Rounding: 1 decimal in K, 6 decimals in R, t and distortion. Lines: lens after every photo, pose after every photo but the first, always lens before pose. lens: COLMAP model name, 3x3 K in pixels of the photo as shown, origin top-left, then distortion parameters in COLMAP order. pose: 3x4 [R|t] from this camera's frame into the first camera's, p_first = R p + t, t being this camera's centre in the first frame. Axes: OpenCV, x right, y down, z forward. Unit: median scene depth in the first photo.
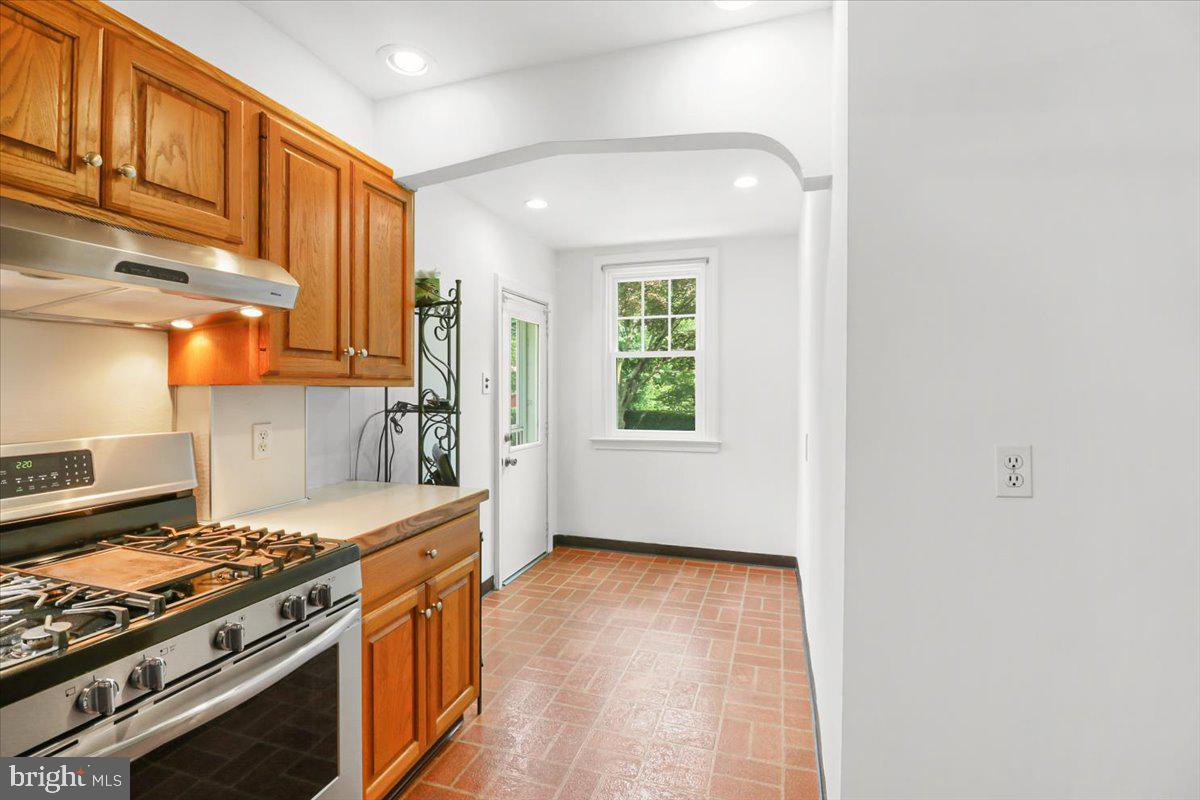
lens RADIAL K [[562.1, 0, 595.3], [0, 562.1, 392.1], [0, 0, 1]] dist [-0.001286, -0.008340]
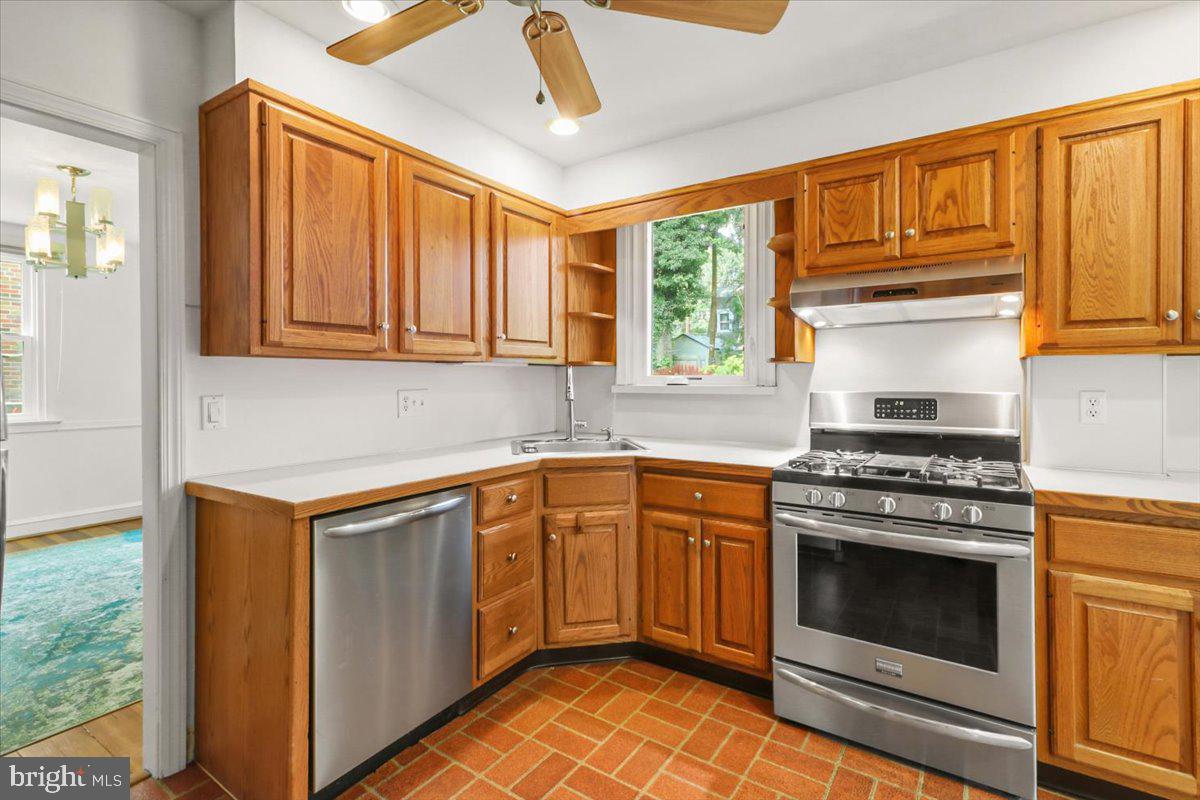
lens RADIAL K [[562.1, 0, 595.3], [0, 562.1, 392.1], [0, 0, 1]] dist [-0.001286, -0.008340]
pose [[-0.288989, 0.028966, -0.956894, 0.862608], [0.002537, 0.999562, 0.029491, 0.028642], [0.957329, 0.006095, -0.288936, 0.458966]]
